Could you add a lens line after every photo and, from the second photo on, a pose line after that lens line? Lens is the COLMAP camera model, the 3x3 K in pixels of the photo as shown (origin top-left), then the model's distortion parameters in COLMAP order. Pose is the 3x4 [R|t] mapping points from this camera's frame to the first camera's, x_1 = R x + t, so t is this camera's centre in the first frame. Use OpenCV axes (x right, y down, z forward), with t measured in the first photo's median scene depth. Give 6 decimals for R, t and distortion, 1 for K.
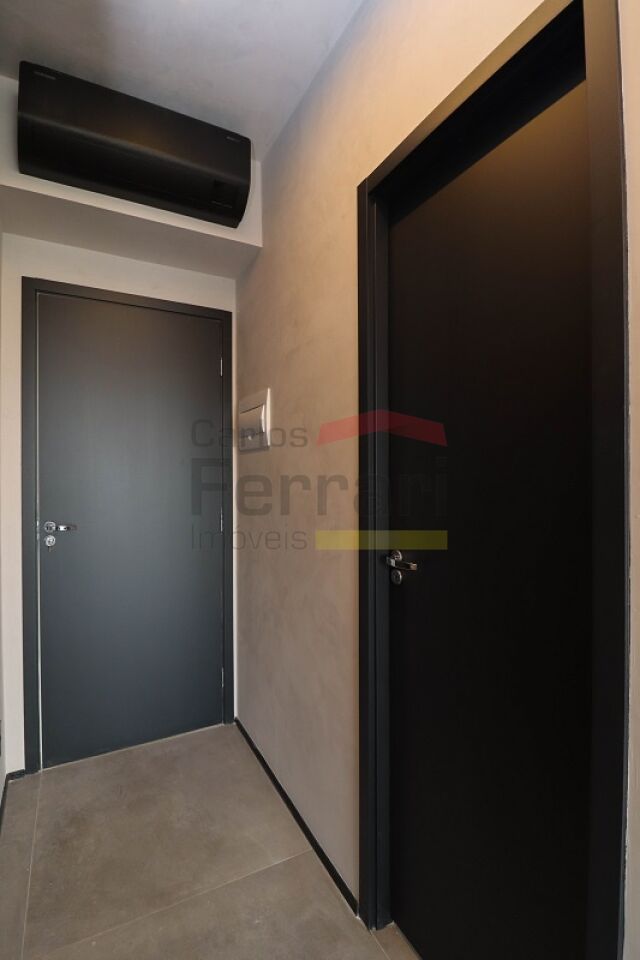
lens RADIAL K [[451.5, 0, 314.8], [0, 451.5, 460.6], [0, 0, 1]] dist [-0.006065, -0.009136]
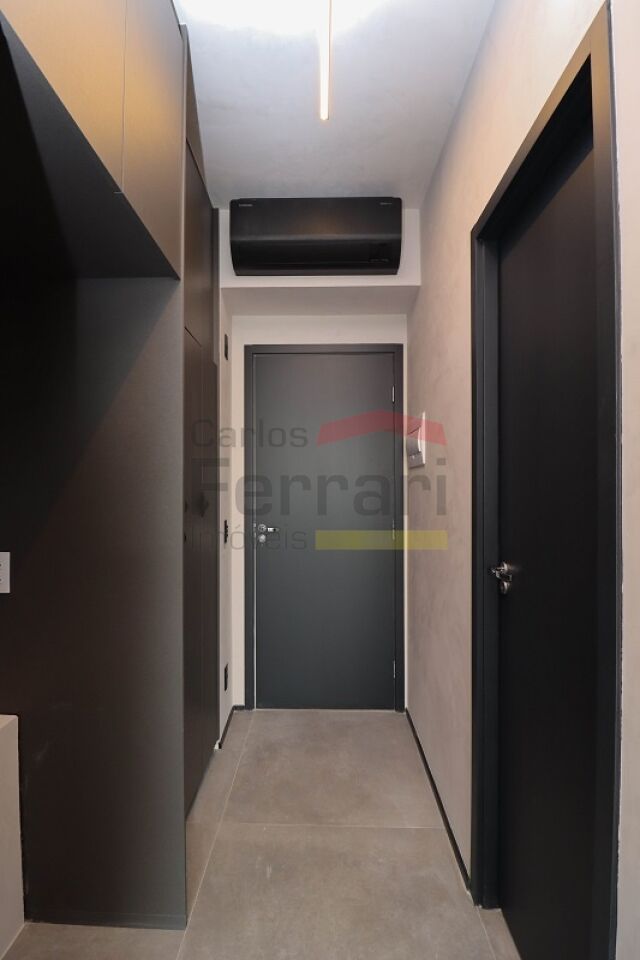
lens RADIAL K [[451.5, 0, 314.8], [0, 451.5, 460.6], [0, 0, 1]] dist [-0.006065, -0.009136]
pose [[0.876405, -0.027089, -0.480812, 0.226595], [0.014581, 0.999452, -0.029731, -0.013594], [0.481354, 0.019046, 0.876319, -0.122324]]
